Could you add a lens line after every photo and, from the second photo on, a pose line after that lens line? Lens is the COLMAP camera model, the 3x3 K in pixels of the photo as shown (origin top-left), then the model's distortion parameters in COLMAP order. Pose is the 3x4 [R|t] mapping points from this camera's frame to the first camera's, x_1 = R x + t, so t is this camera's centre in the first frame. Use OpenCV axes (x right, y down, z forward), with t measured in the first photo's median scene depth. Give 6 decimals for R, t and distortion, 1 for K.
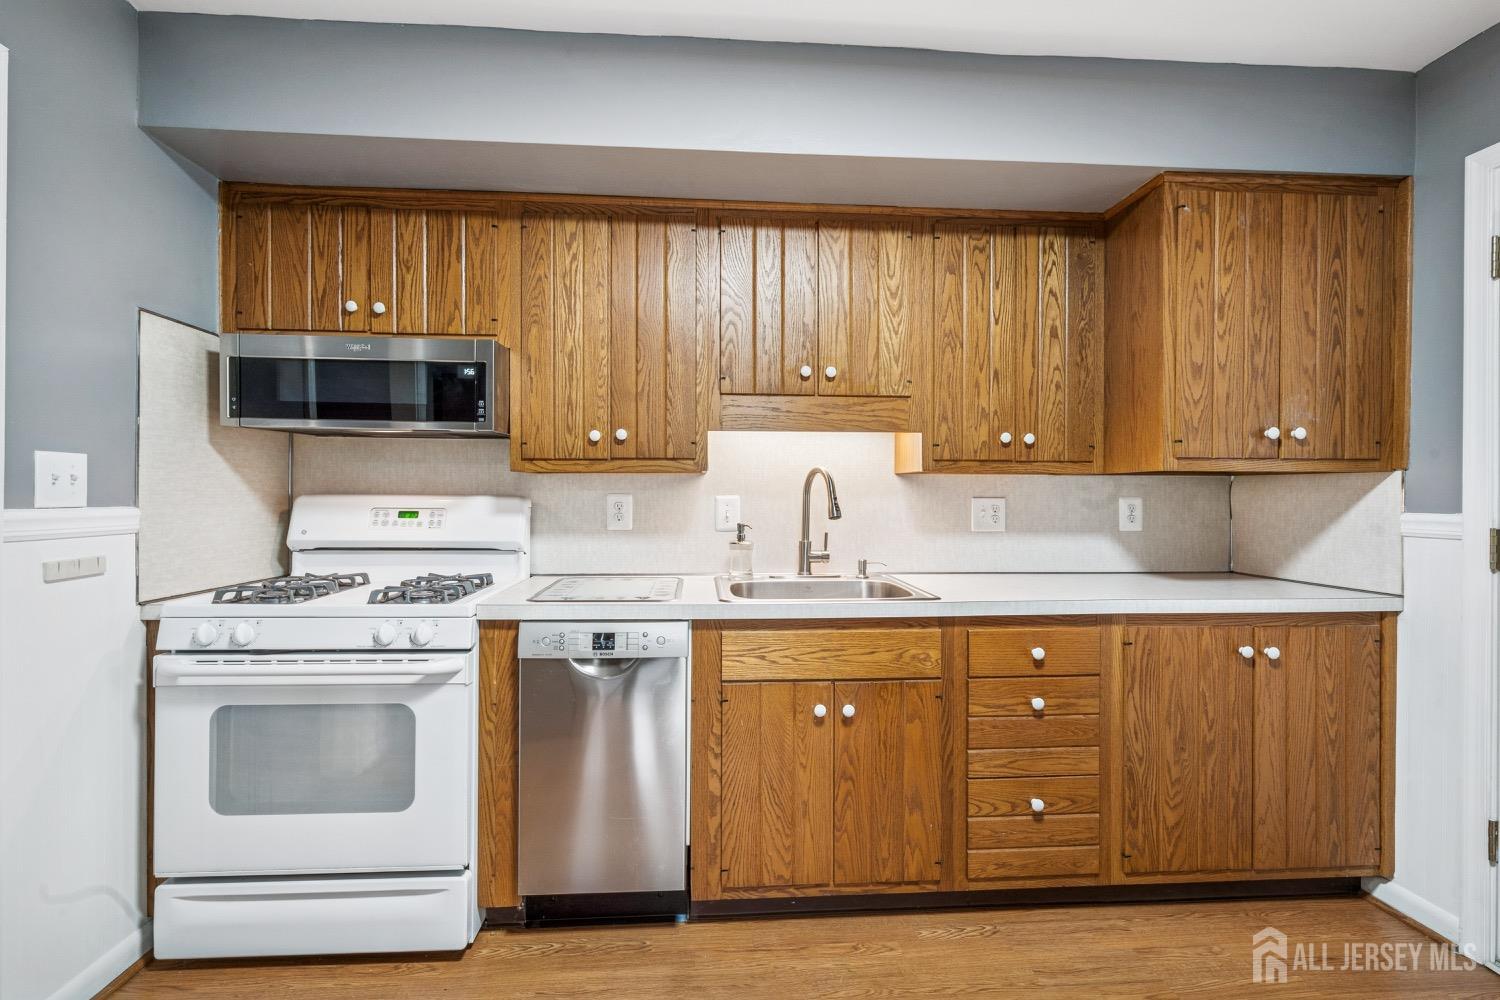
lens RADIAL K [[705.8, 0, 750.0], [0, 705.8, 500.0], [0, 0, 1]] dist [-0.002311, 0.000044]
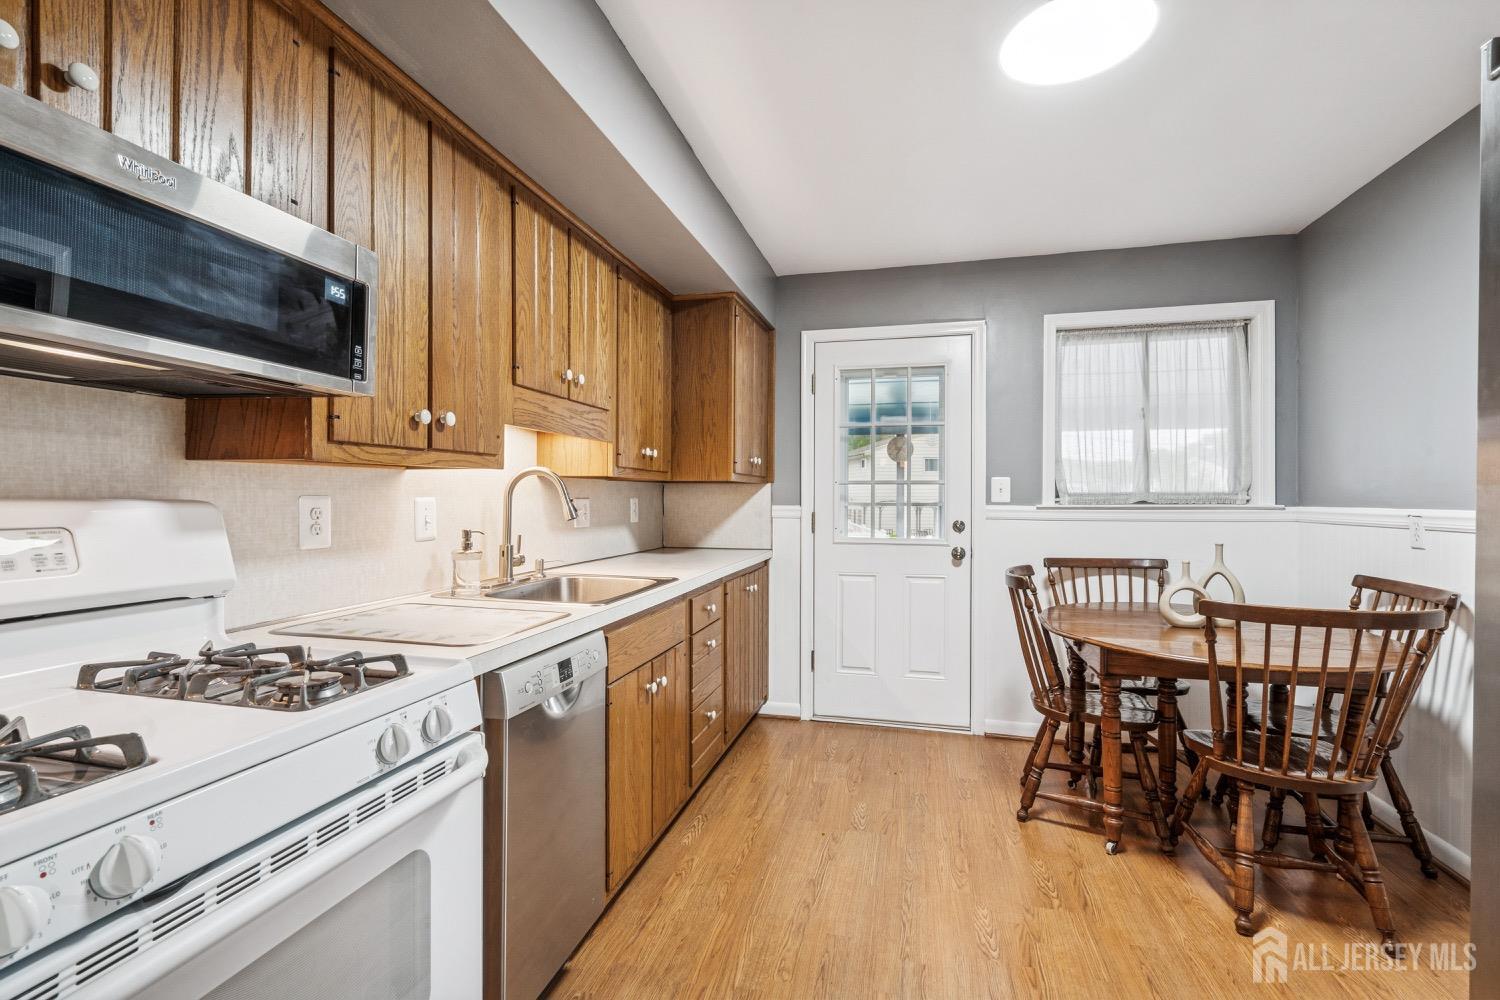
lens RADIAL K [[685.9, 0, 745.0], [0, 685.9, 508.3], [0, 0, 1]] dist [-0.000693, 0.000059]
pose [[0.311867, -0.019334, 0.949929, -0.786586], [0.005475, 0.999813, 0.018552, -0.007591], [-0.950110, -0.000585, 0.311914, 0.457527]]
